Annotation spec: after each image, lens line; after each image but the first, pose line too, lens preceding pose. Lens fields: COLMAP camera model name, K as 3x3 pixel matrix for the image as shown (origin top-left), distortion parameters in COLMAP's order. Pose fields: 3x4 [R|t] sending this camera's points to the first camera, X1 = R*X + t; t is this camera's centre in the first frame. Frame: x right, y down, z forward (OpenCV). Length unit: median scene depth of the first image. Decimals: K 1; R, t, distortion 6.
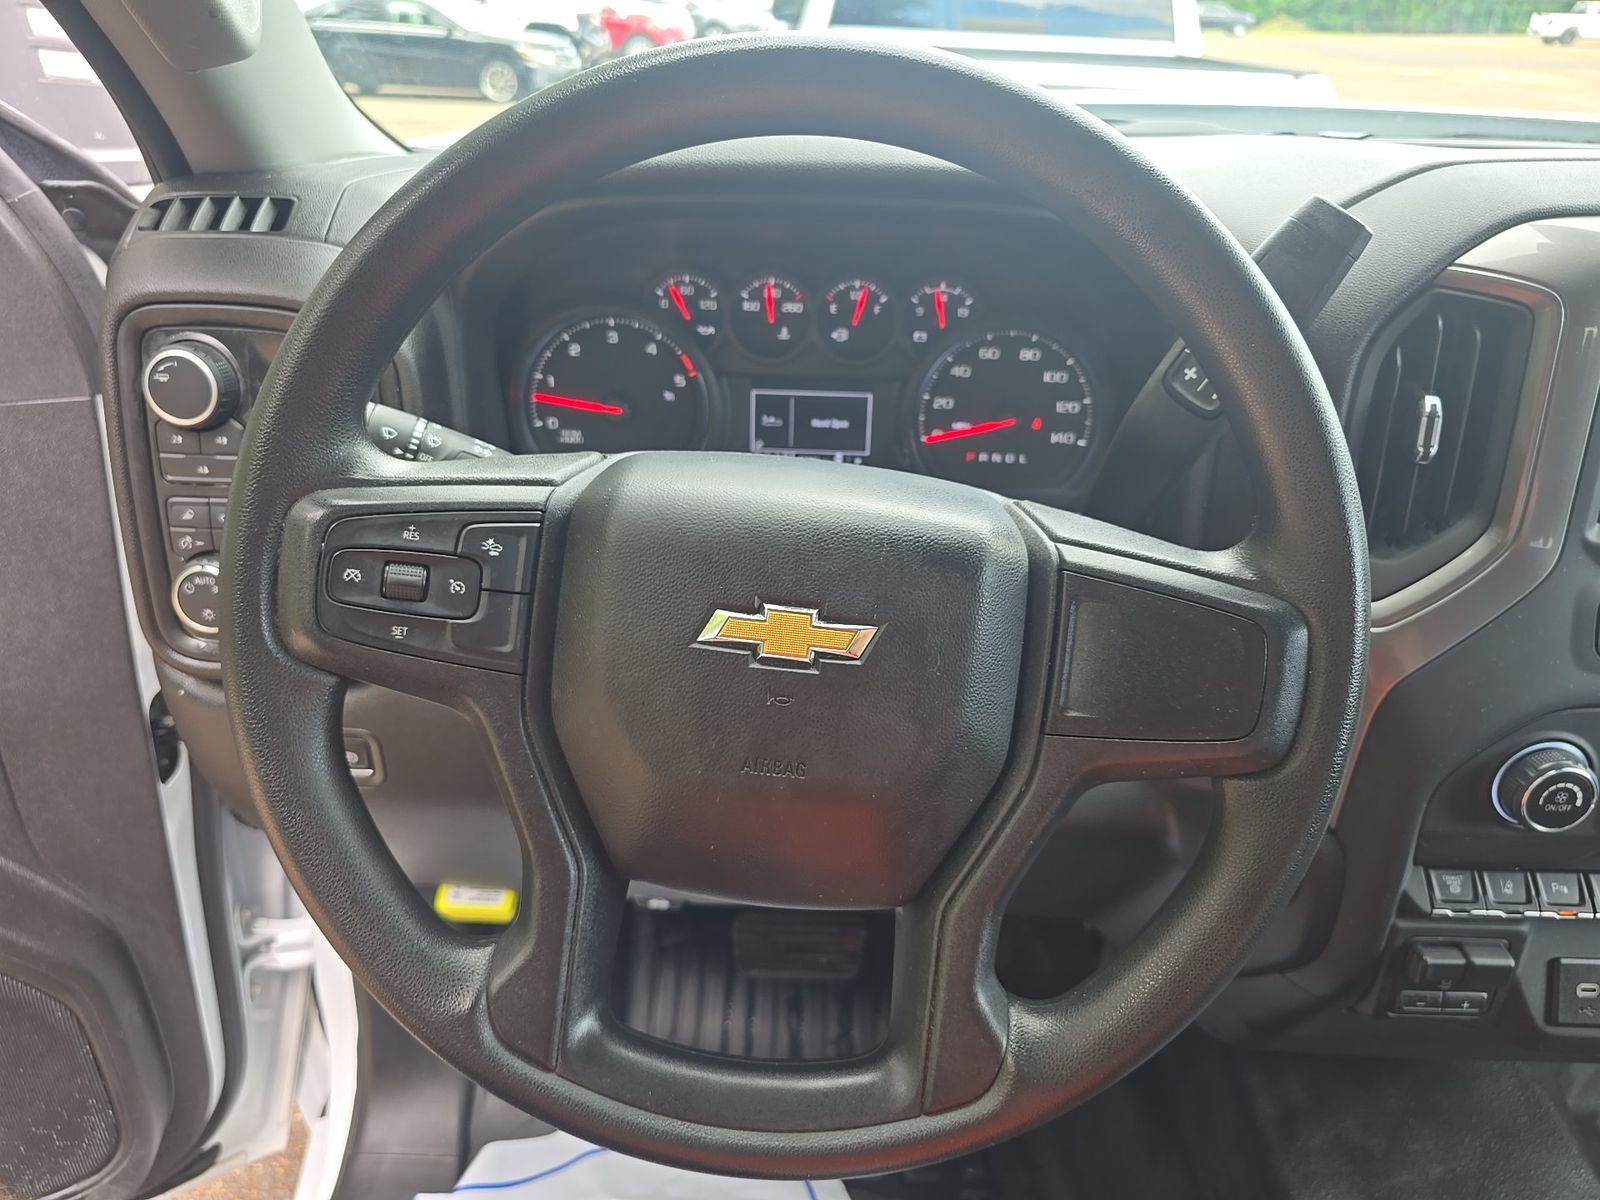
lens RADIAL K [[1094.1, 0, 794.4], [0, 1094.1, 602.9], [0, 0, 1]] dist [0.045508, -0.027816]
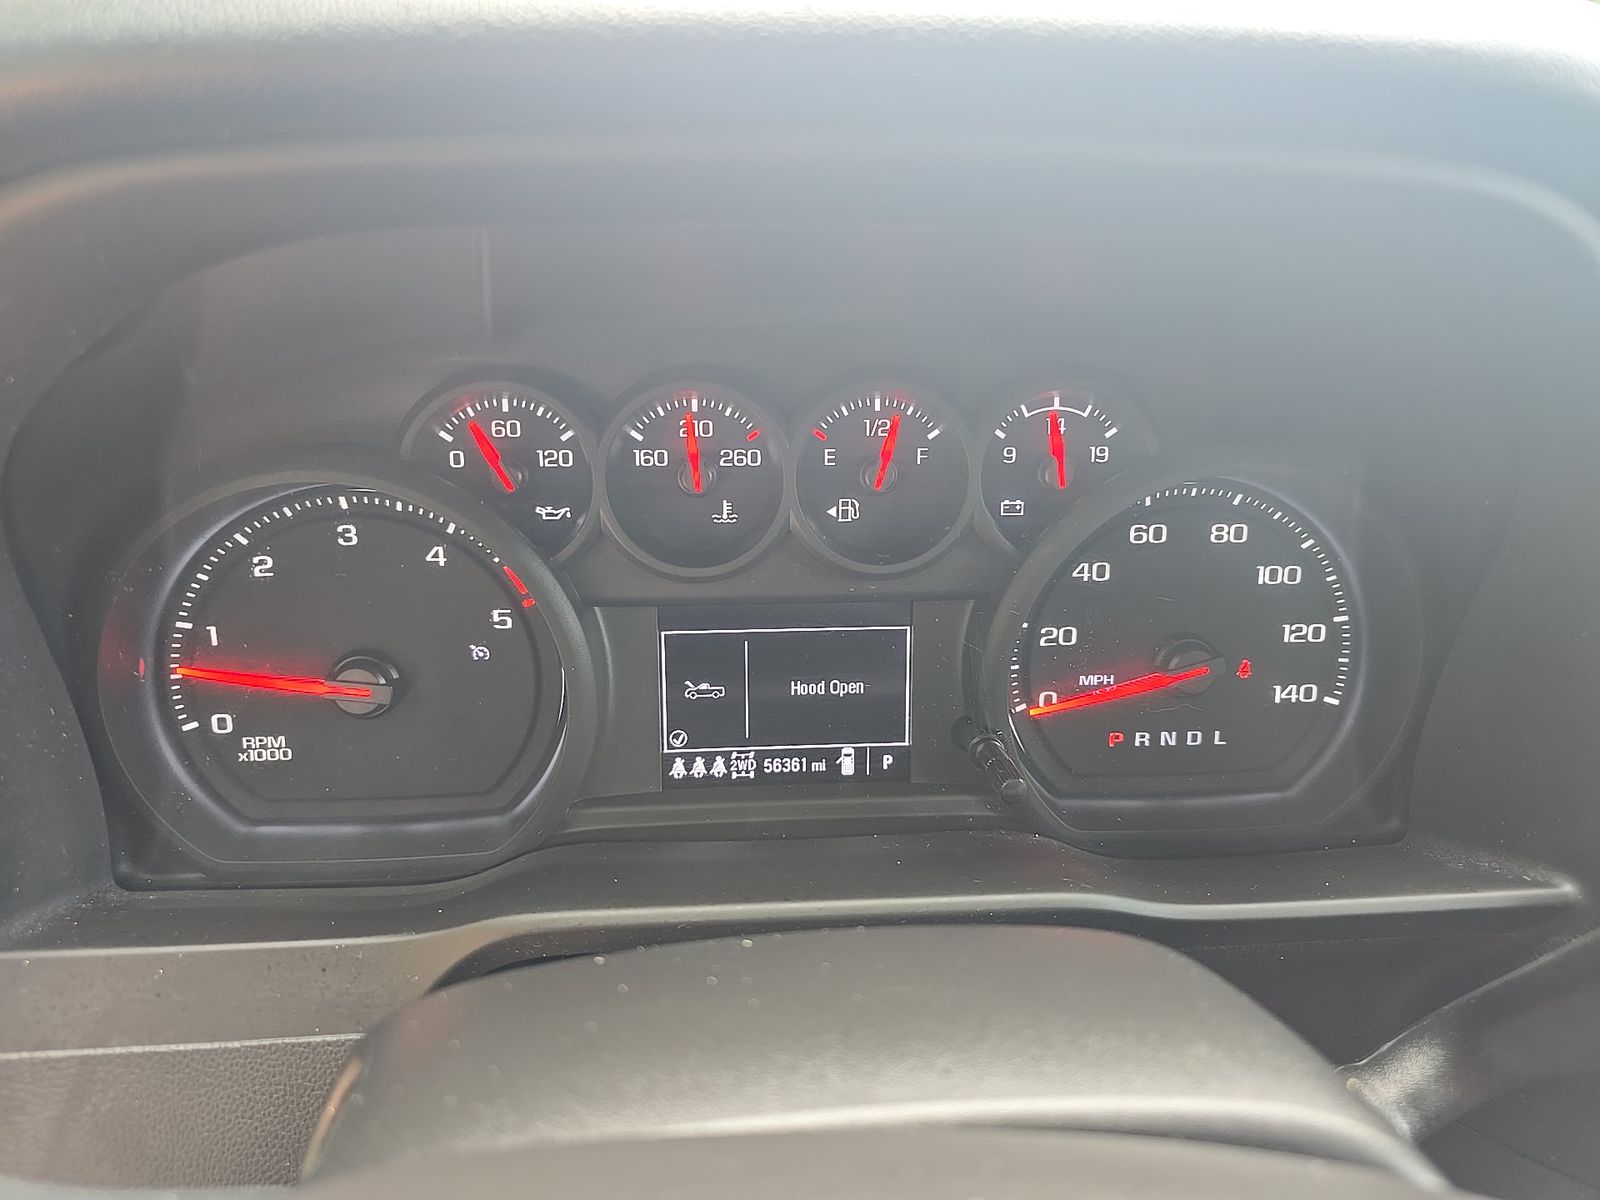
lens RADIAL K [[1094.1, 0, 800.5], [0, 1094.1, 599.6], [0, 0, 1]] dist [0.045508, -0.027816]
pose [[0.994956, -0.048818, 0.087633, -0.019641], [0.059037, 0.991246, -0.118096, -0.150030], [-0.081100, 0.122674, 0.989128, 0.535056]]
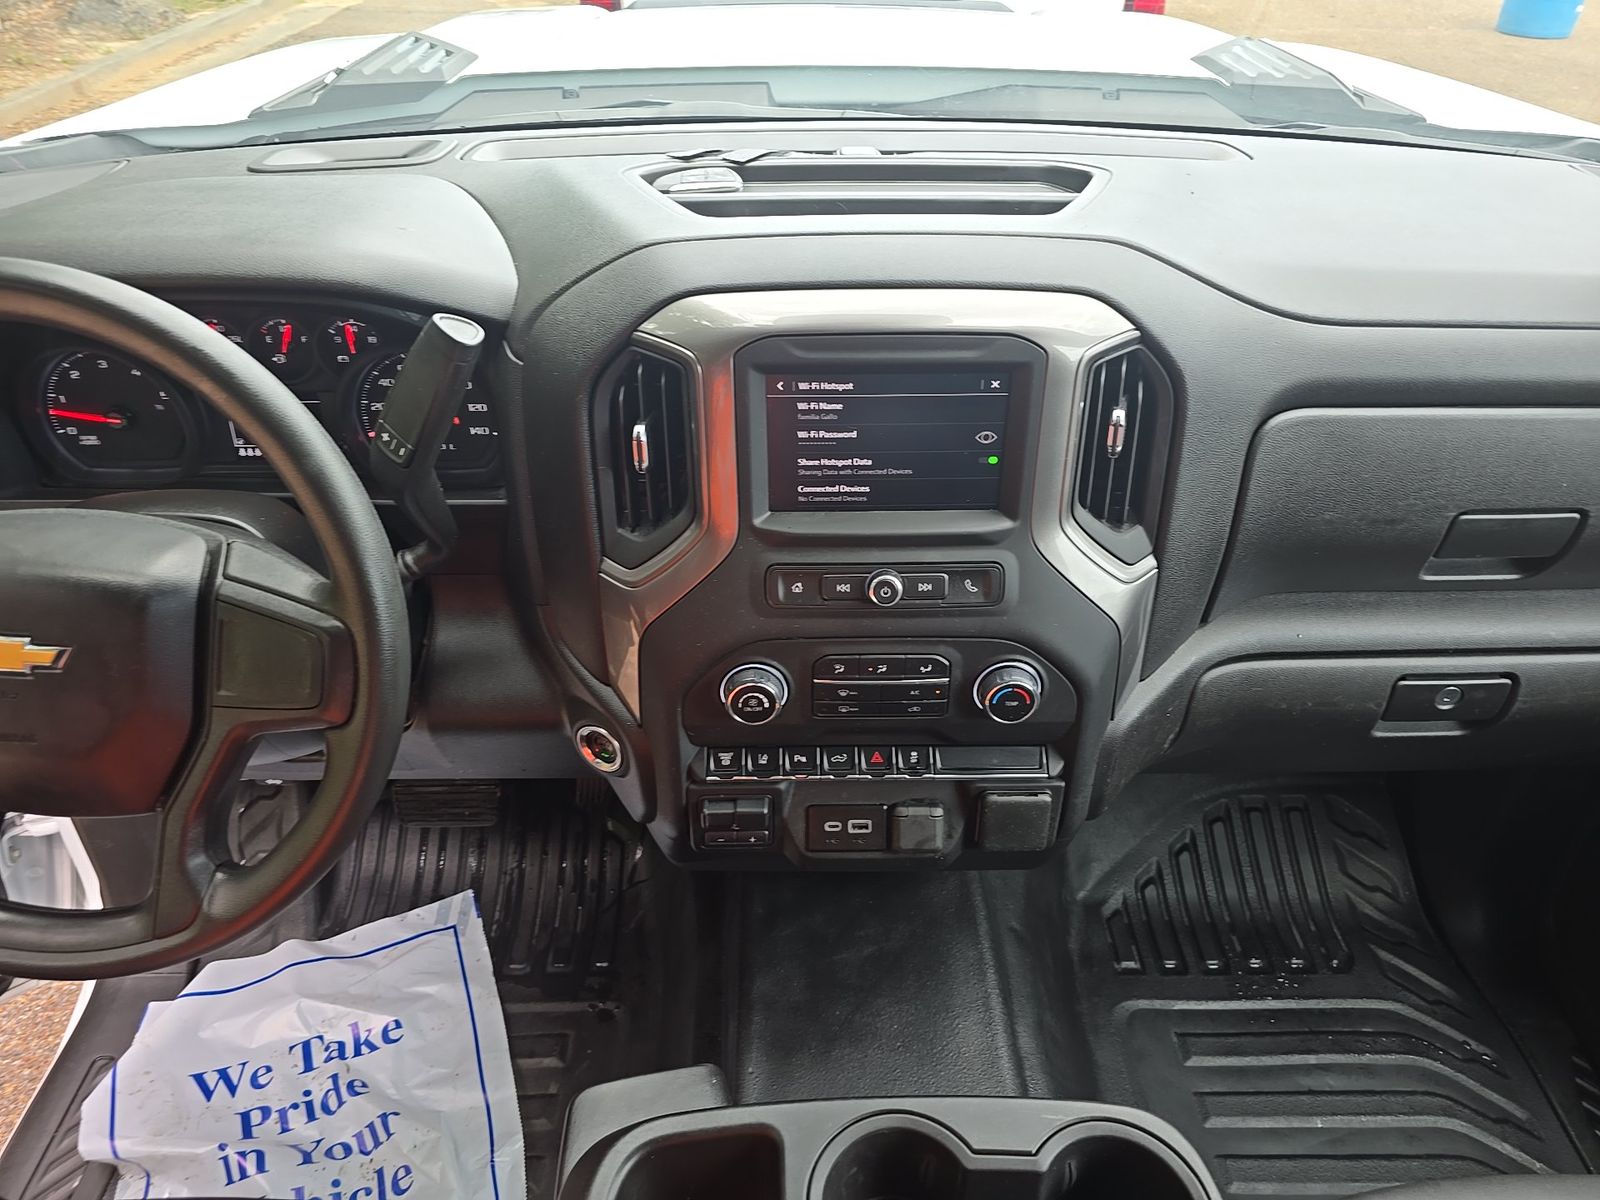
lens RADIAL K [[1094.1, 0, 805.1], [0, 1094.1, 588.1], [0, 0, 1]] dist [0.045508, -0.027816]
pose [[0.999299, -0.035896, 0.010675, 0.620925], [0.034002, 0.989124, 0.143102, -0.142191], [-0.015696, -0.142639, 0.989650, -0.315306]]
